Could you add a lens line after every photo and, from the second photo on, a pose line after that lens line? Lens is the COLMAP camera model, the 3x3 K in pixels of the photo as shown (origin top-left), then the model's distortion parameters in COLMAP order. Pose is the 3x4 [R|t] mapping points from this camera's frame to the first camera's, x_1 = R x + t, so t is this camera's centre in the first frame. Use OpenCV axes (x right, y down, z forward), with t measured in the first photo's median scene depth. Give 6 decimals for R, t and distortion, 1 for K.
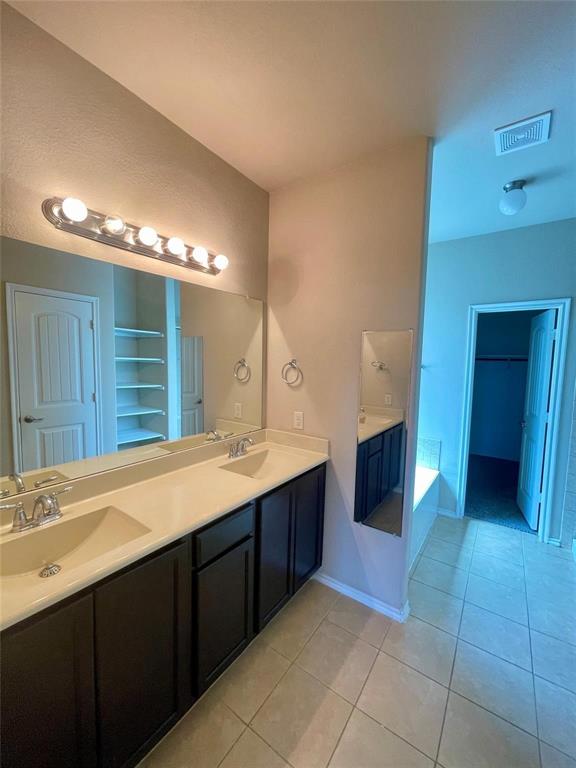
lens RADIAL K [[309.9, 0, 290.1], [0, 309.9, 386.7], [0, 0, 1]] dist [-0.003367, -0.000148]
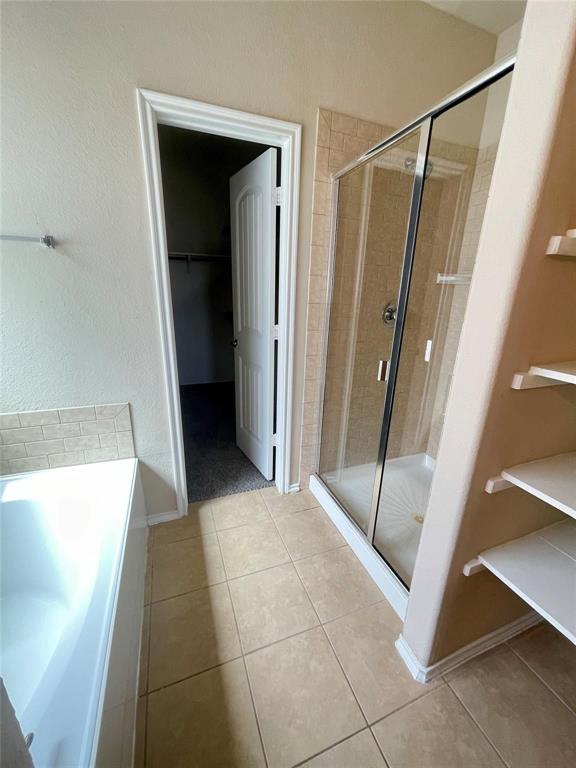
lens RADIAL K [[309.9, 0, 289.5], [0, 309.9, 383.8], [0, 0, 1]] dist [-0.003367, -0.000148]
pose [[0.554992, -0.252521, 0.792602, 0.247427], [0.052492, 0.961543, 0.269590, 0.023825], [-0.830198, -0.108015, 0.546904, 0.528557]]
